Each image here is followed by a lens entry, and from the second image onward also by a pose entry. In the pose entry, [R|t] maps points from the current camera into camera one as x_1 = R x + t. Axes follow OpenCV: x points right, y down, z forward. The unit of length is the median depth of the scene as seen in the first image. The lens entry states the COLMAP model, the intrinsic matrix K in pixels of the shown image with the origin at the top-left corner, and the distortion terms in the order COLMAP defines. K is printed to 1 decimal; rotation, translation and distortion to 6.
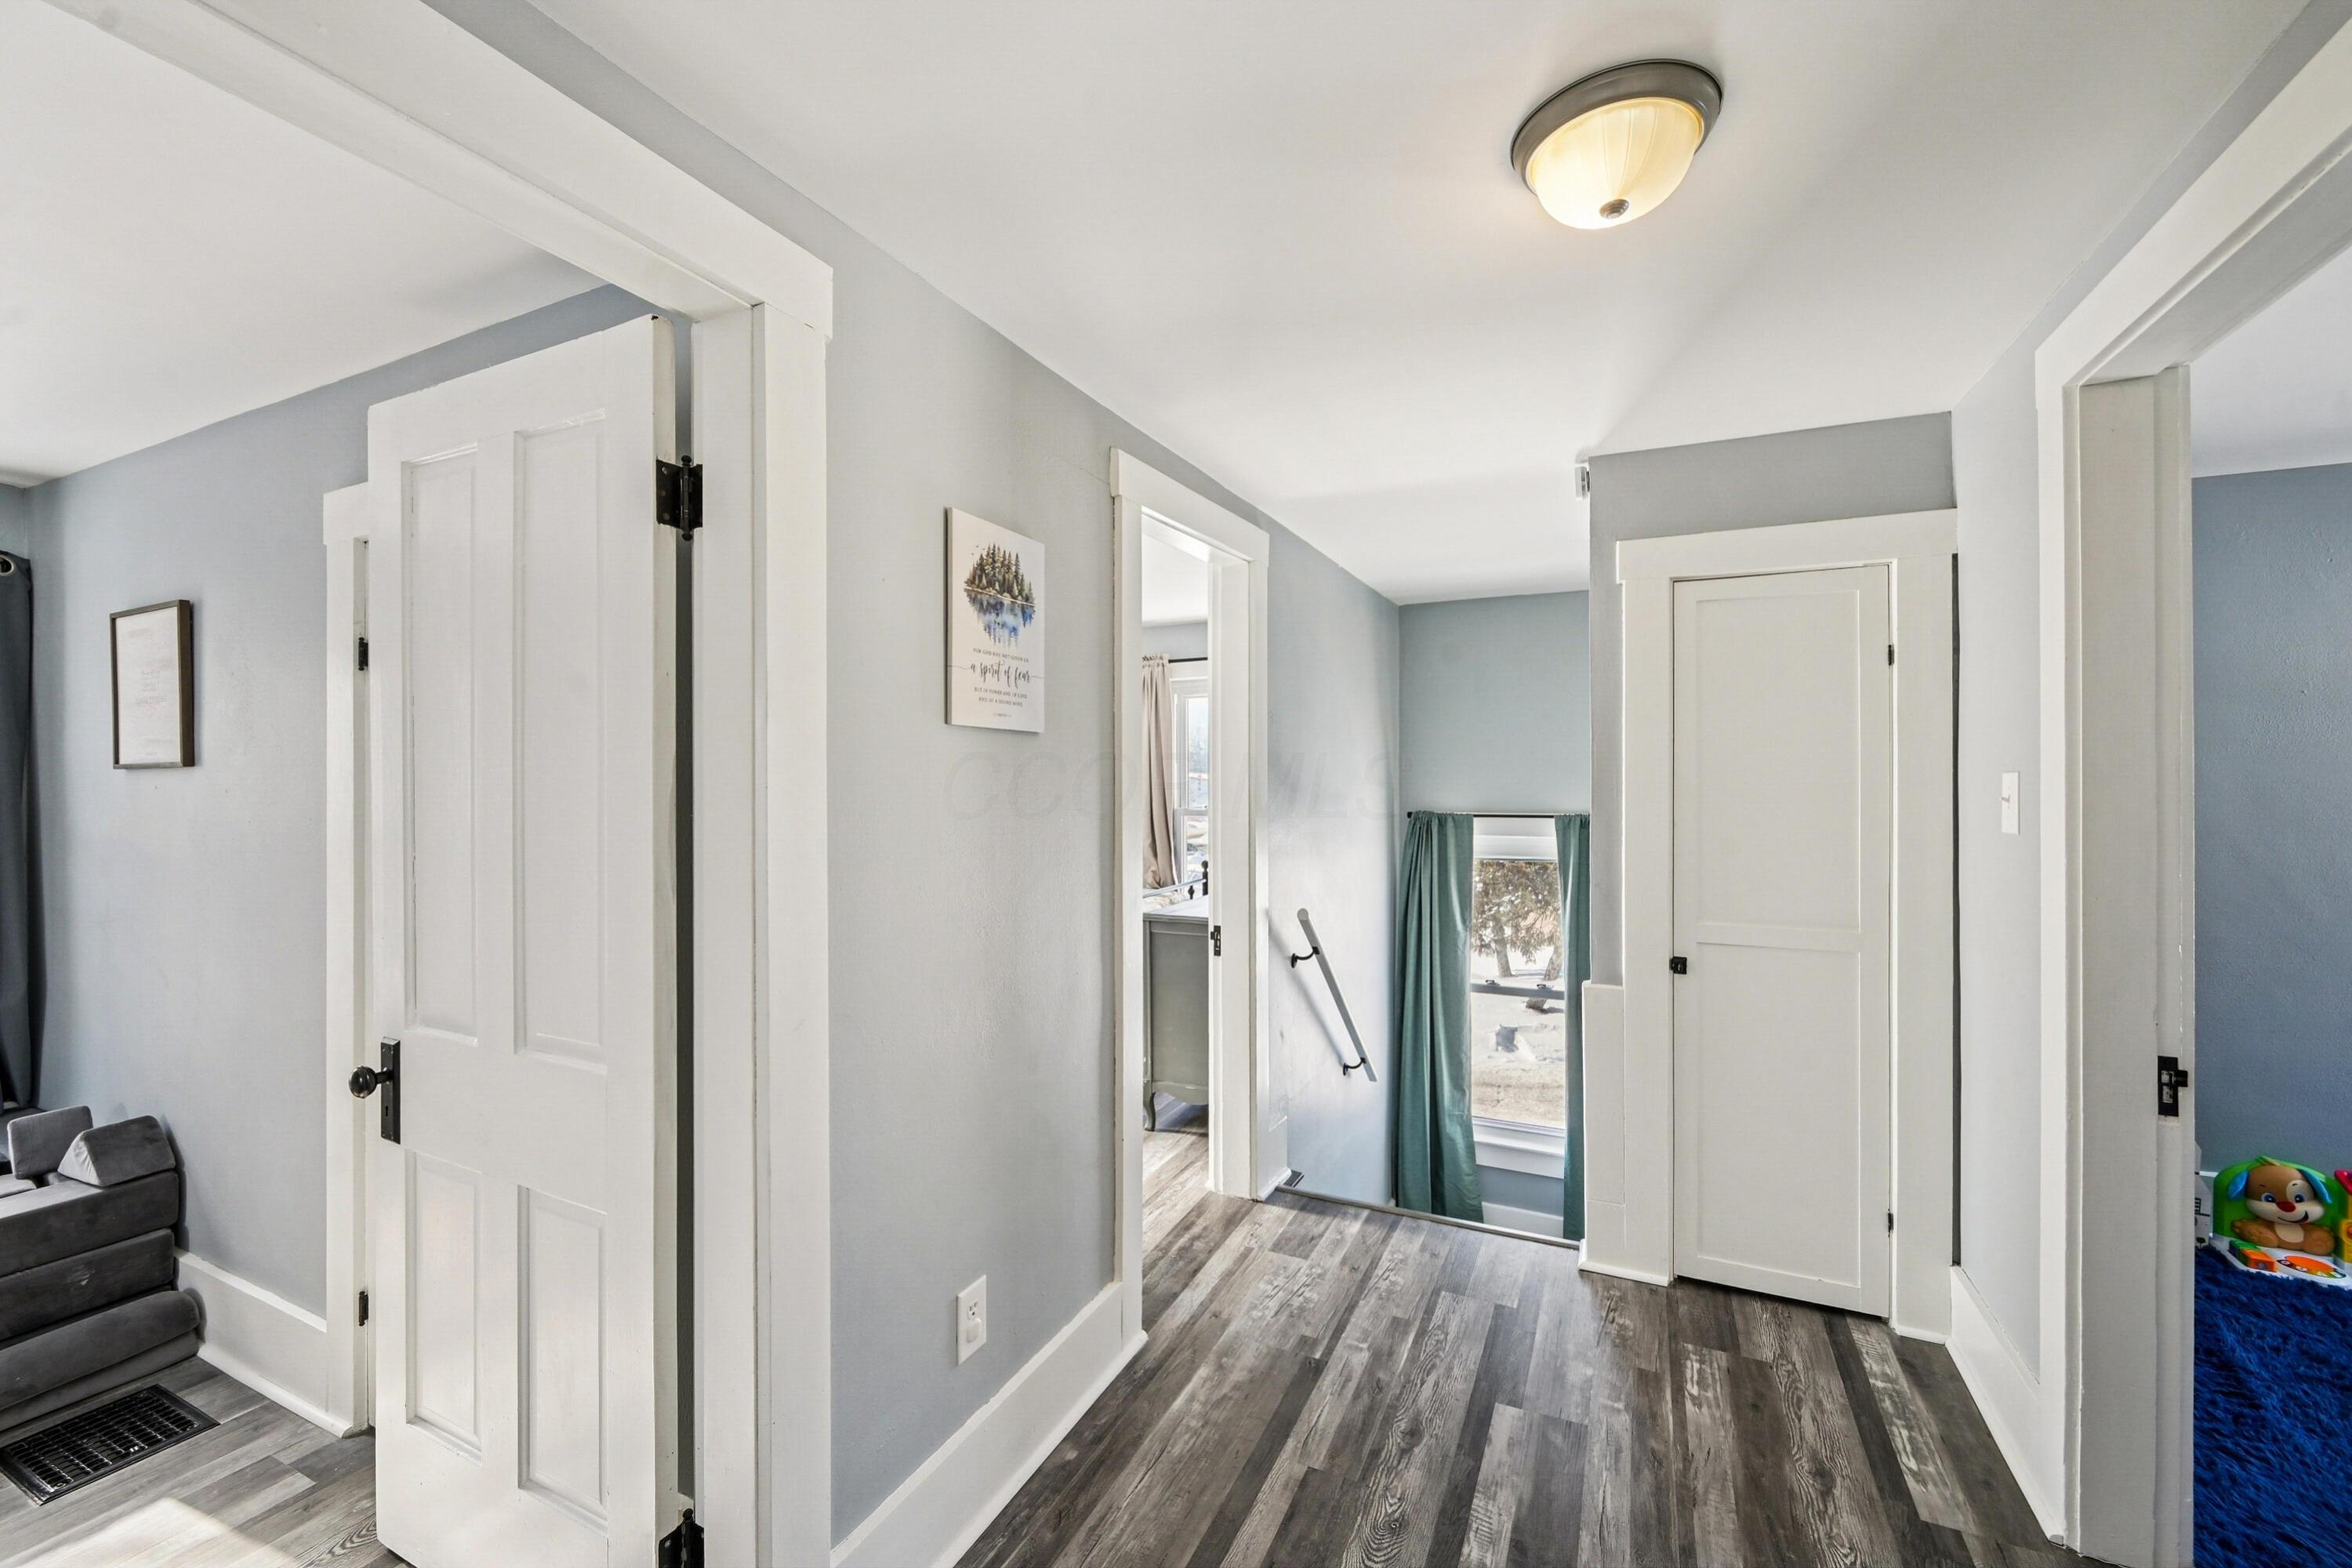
lens RADIAL K [[946.1, 0, 1178.6], [0, 946.1, 785.6], [0, 0, 1]] dist [0.000339, 0.000079]
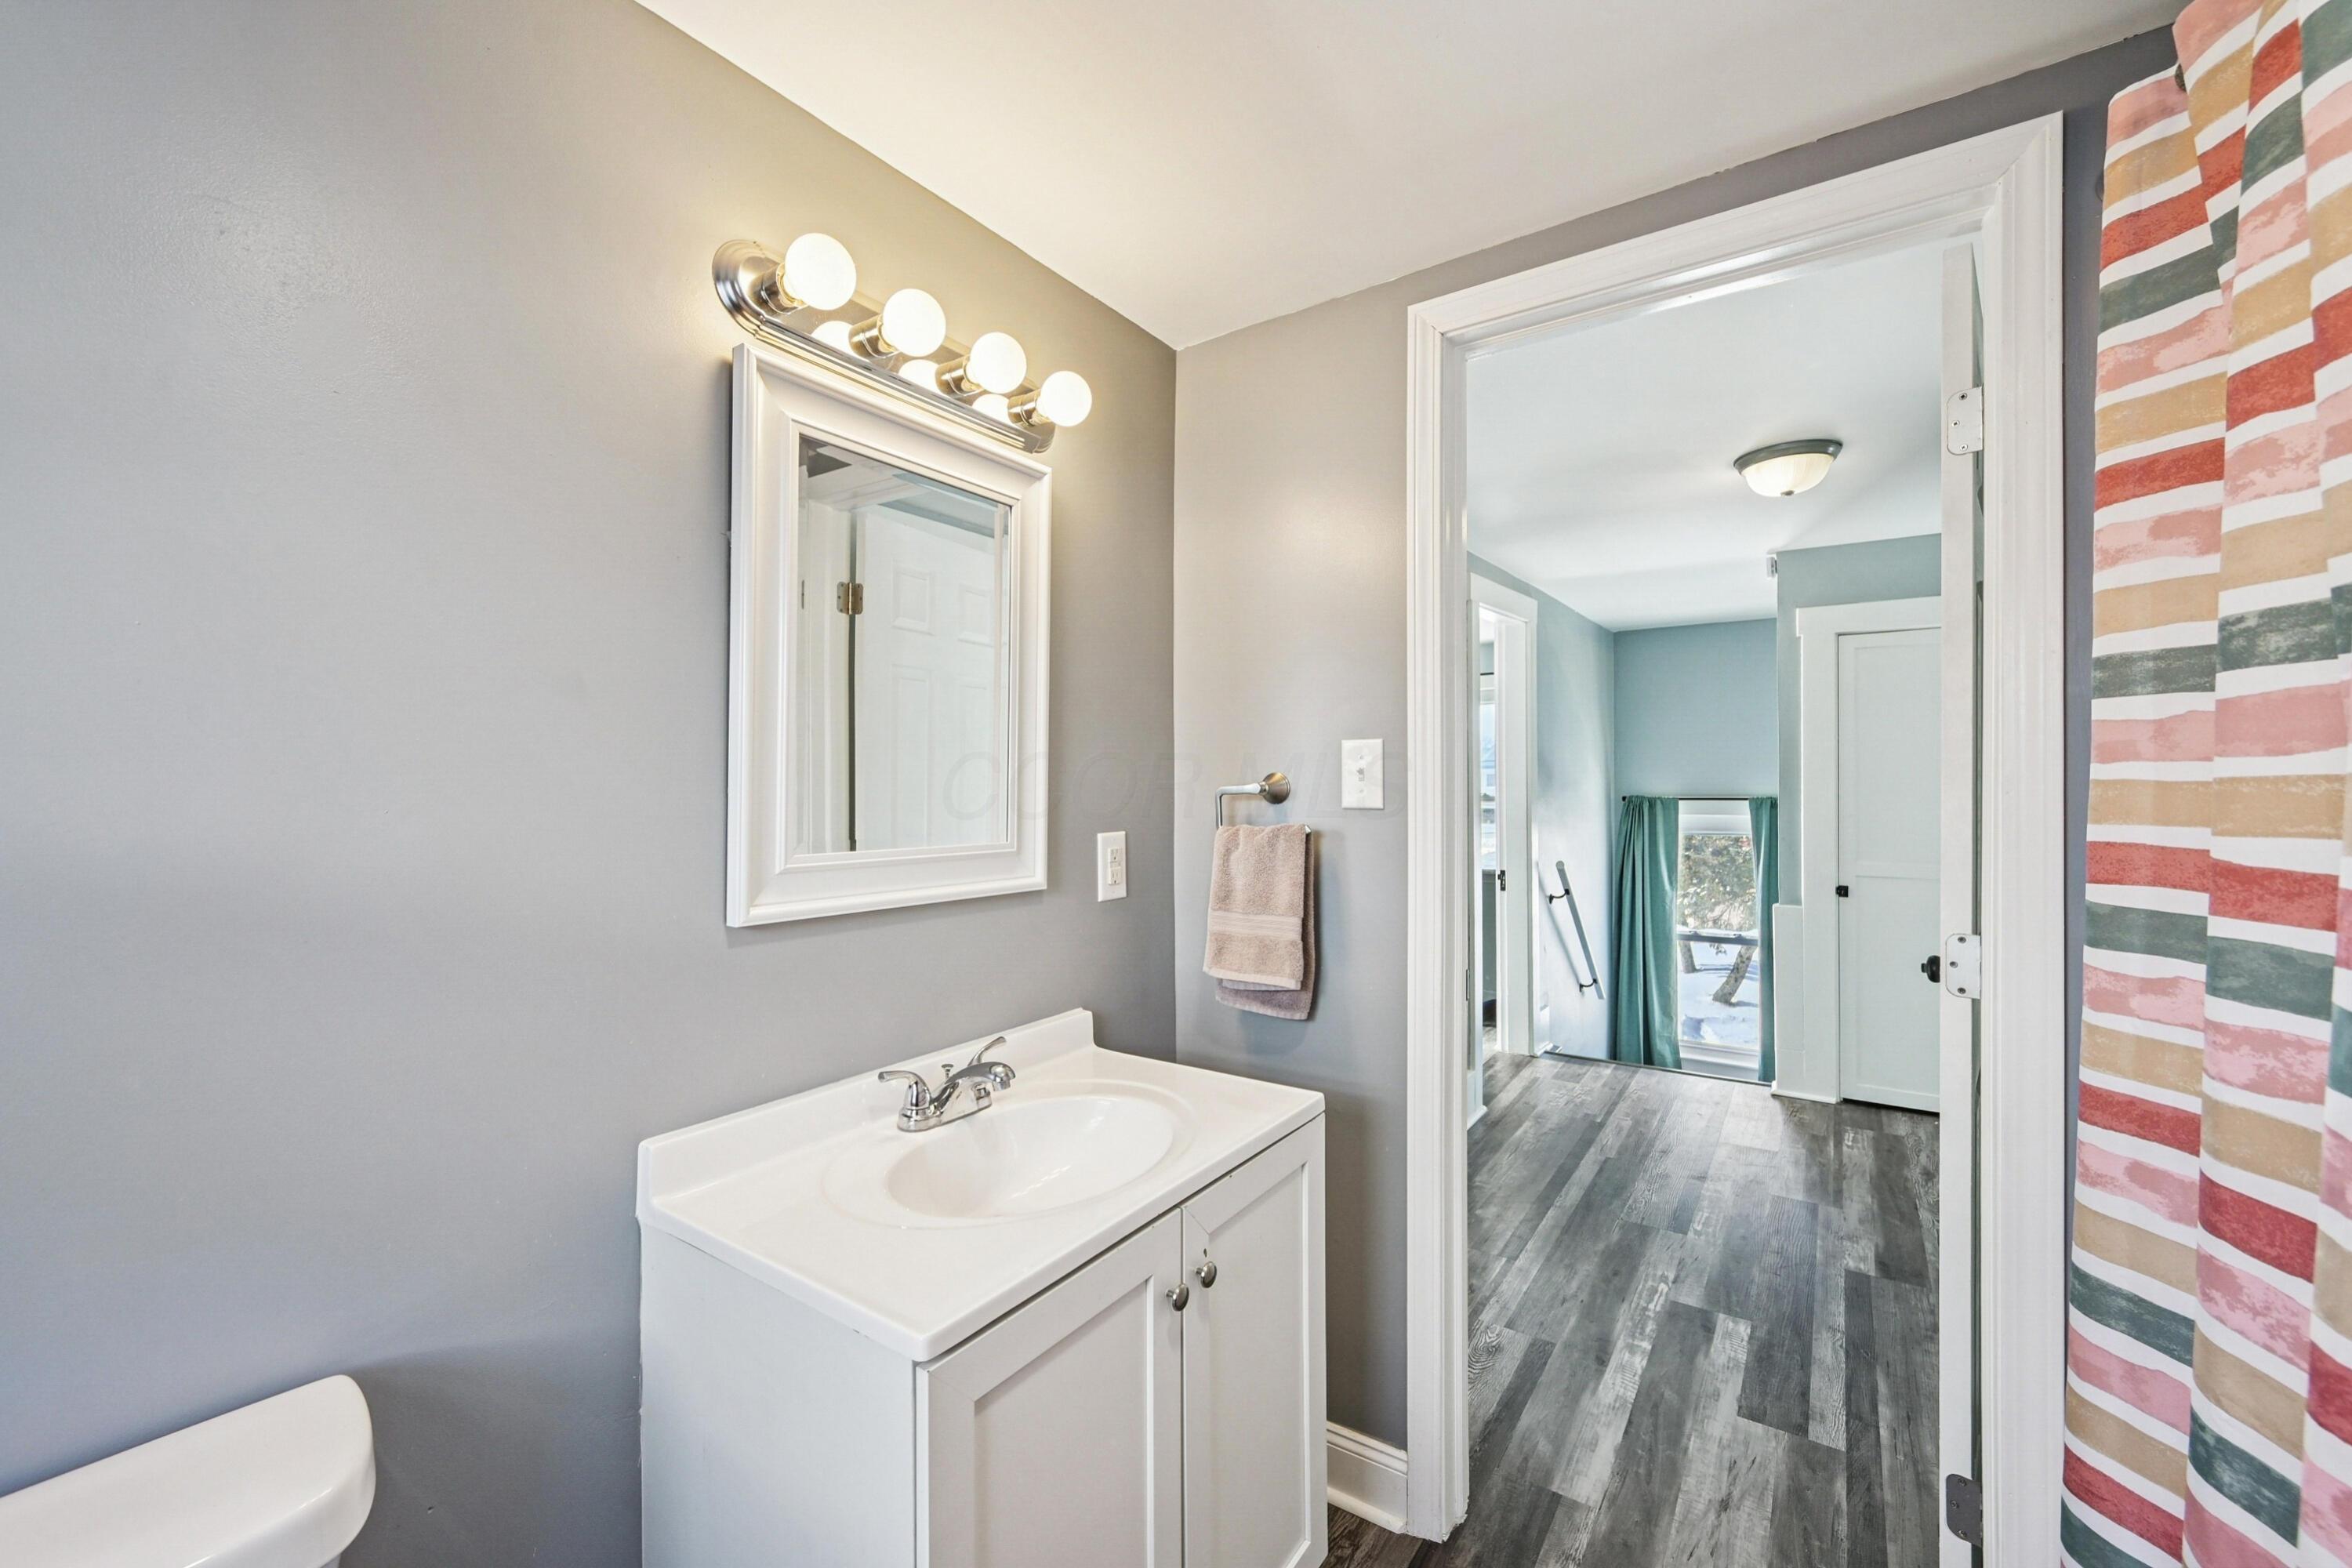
lens RADIAL K [[946.1, 0, 1183.0], [0, 946.1, 782.2], [0, 0, 1]] dist [0.000339, 0.000079]
pose [[0.988207, -0.004686, -0.153052, -0.251603], [0.004745, 0.999989, 0.000020, 0.010974], [0.153050, -0.000746, 0.988218, -0.589020]]
